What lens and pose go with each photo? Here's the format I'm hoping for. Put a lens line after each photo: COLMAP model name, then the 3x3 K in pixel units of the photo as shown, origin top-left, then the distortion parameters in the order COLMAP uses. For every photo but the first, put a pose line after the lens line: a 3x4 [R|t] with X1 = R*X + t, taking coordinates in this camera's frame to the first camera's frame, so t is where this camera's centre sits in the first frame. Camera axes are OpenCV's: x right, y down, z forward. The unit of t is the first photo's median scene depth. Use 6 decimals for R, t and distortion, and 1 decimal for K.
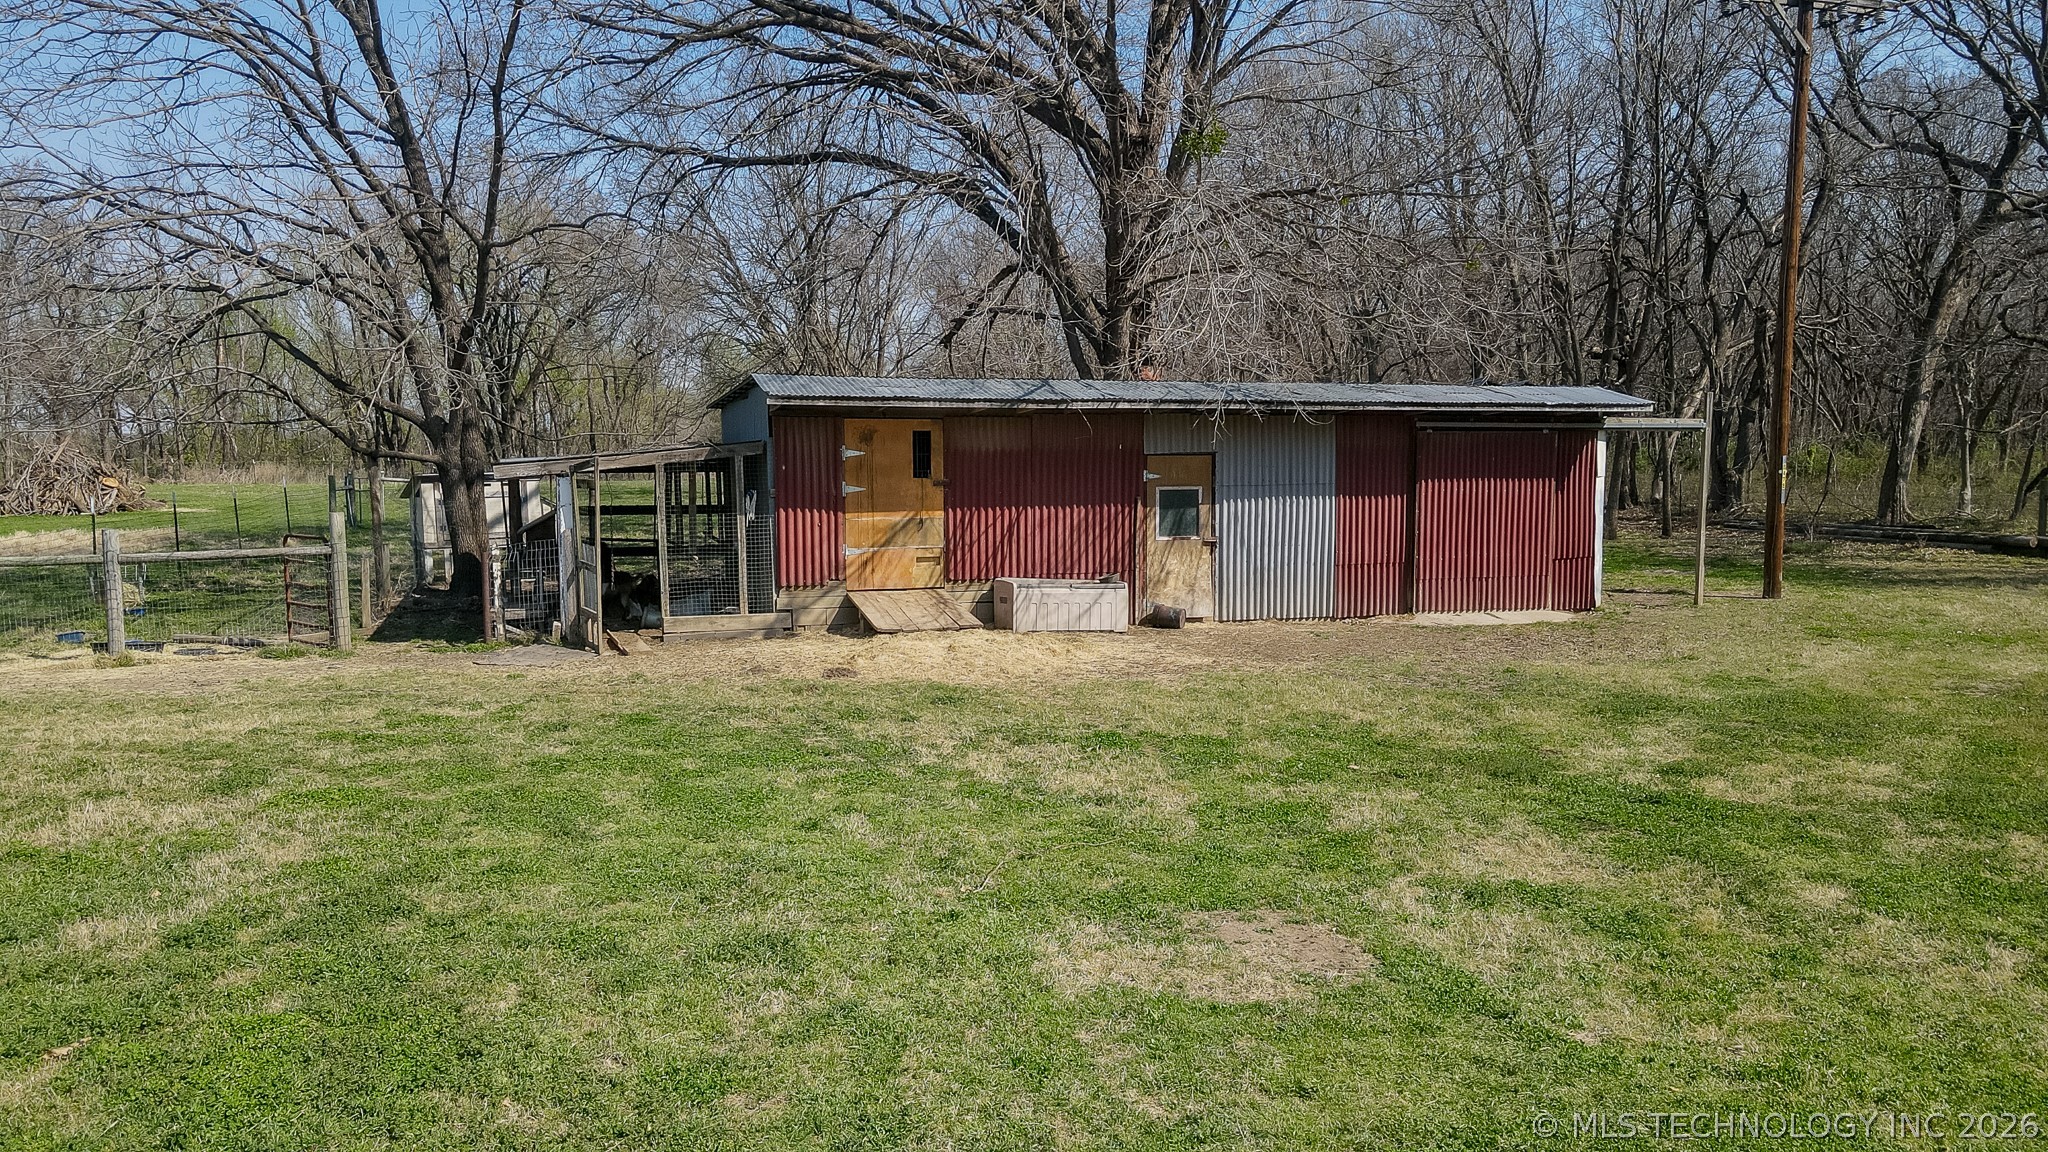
lens RADIAL K [[1513.7, 0, 1041.3], [0, 1513.7, 584.2], [0, 0, 1]] dist [-0.003238, 0.031098]
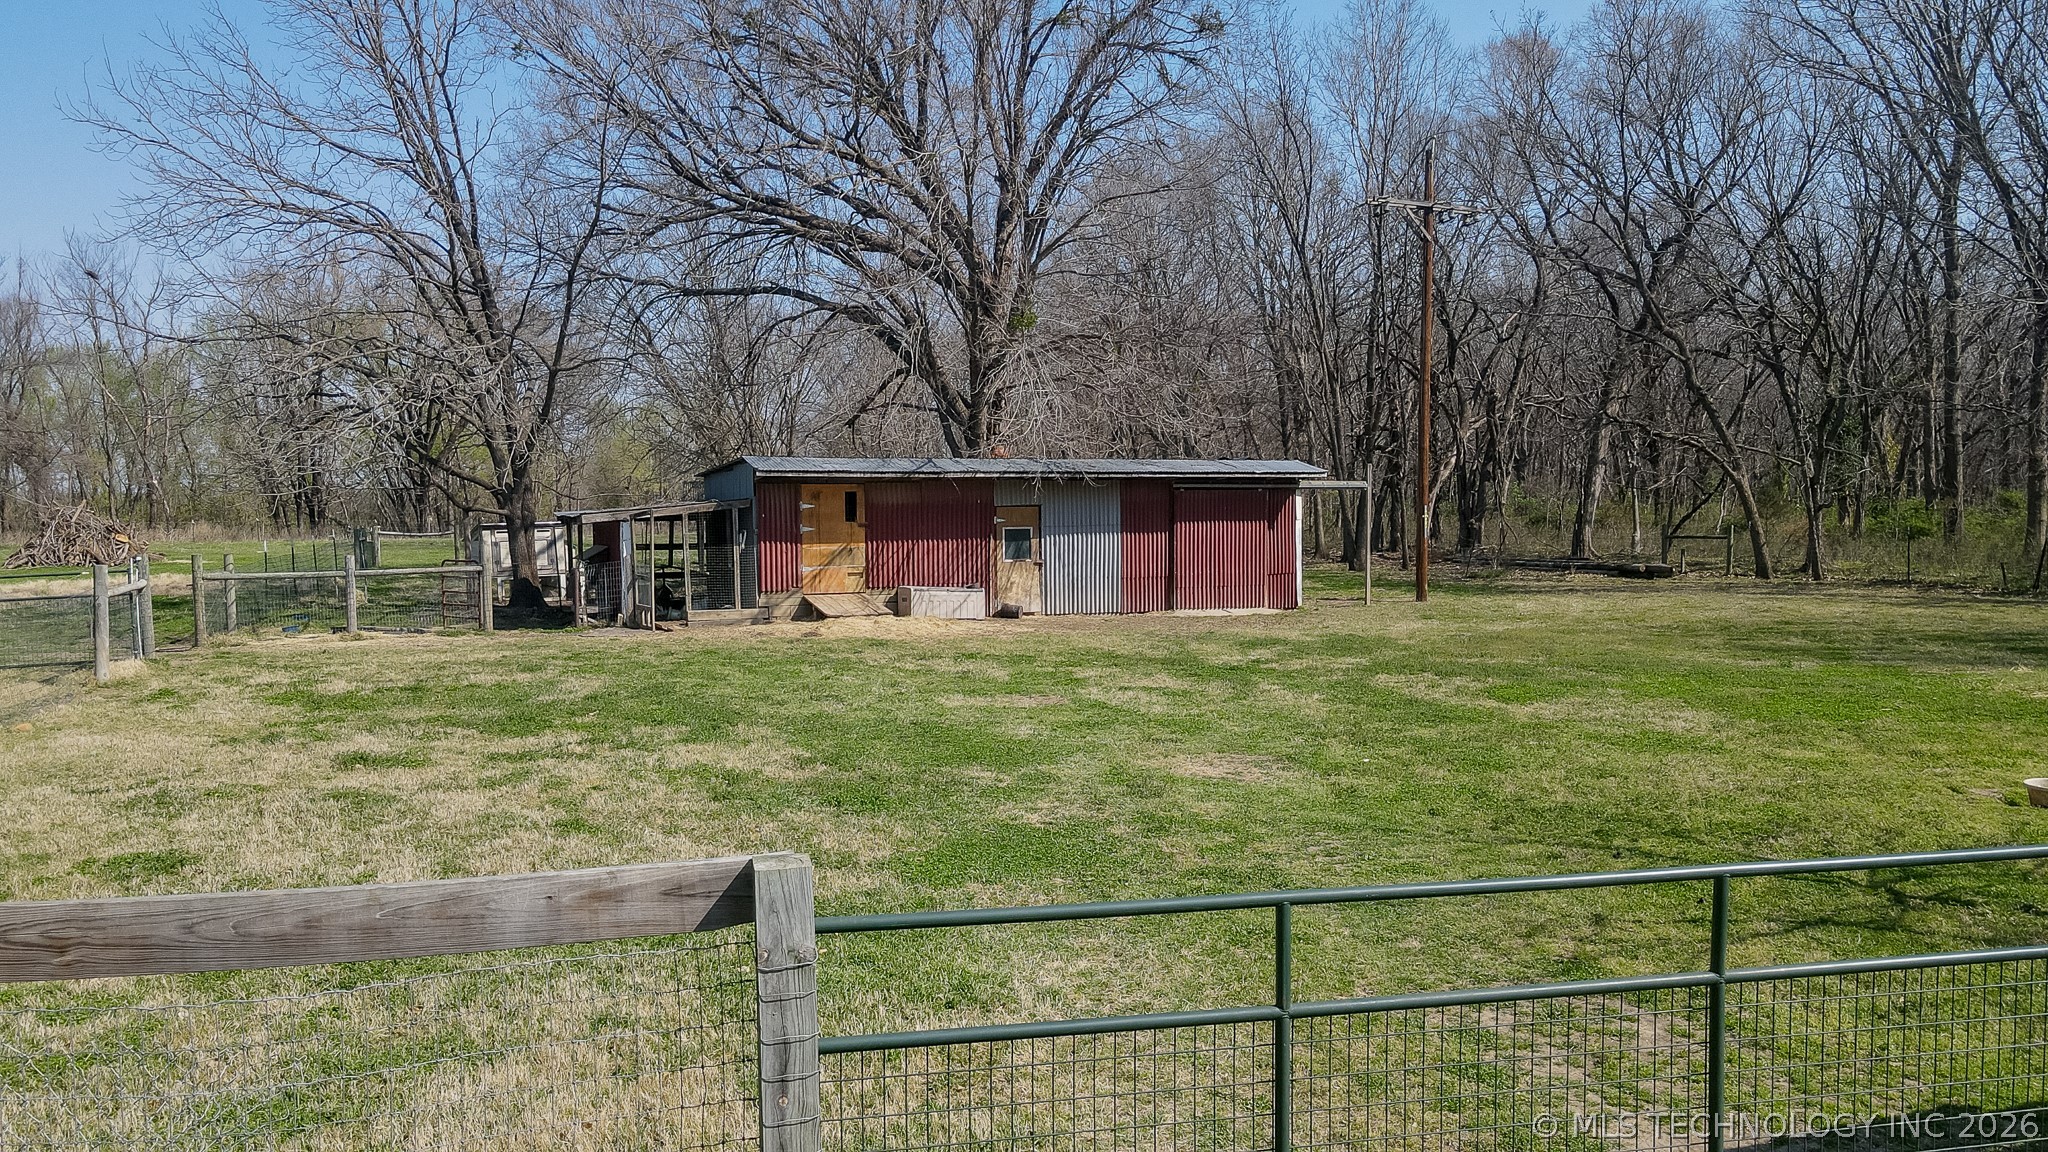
lens RADIAL K [[1513.7, 0, 1032.0], [0, 1513.7, 586.1], [0, 0, 1]] dist [-0.003238, 0.031098]
pose [[0.996987, -0.009523, 0.076988, -0.012736], [0.012399, 0.999240, -0.036966, 0.050378], [-0.076578, 0.037809, 0.996346, -0.508369]]
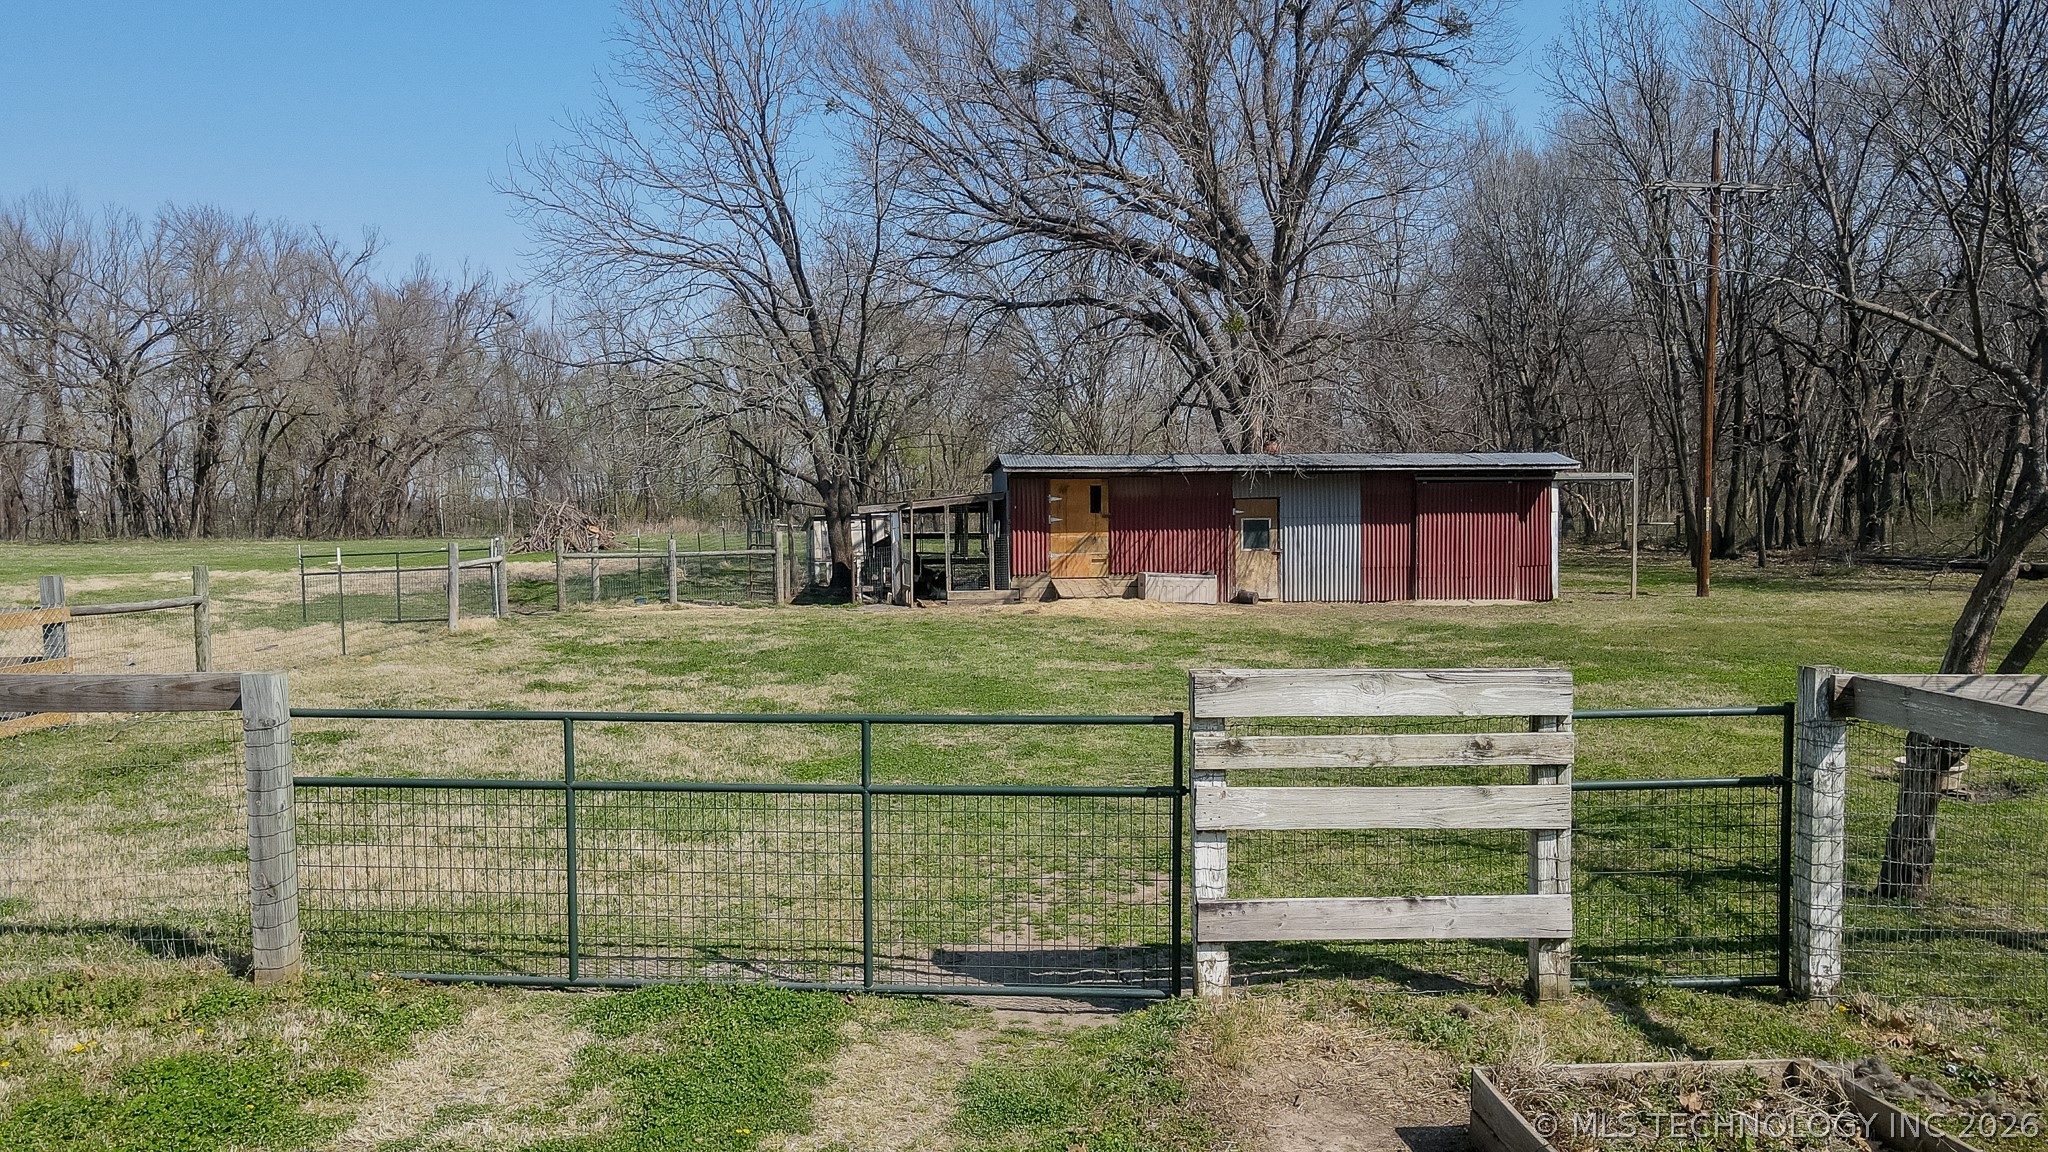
lens RADIAL K [[1513.7, 0, 1028.6], [0, 1513.7, 586.5], [0, 0, 1]] dist [-0.003238, 0.031098]
pose [[0.974058, 0.005560, -0.226228, 0.212877], [-0.013807, 0.999296, -0.034888, 0.066510], [0.225875, 0.037107, 0.973449, -0.614385]]
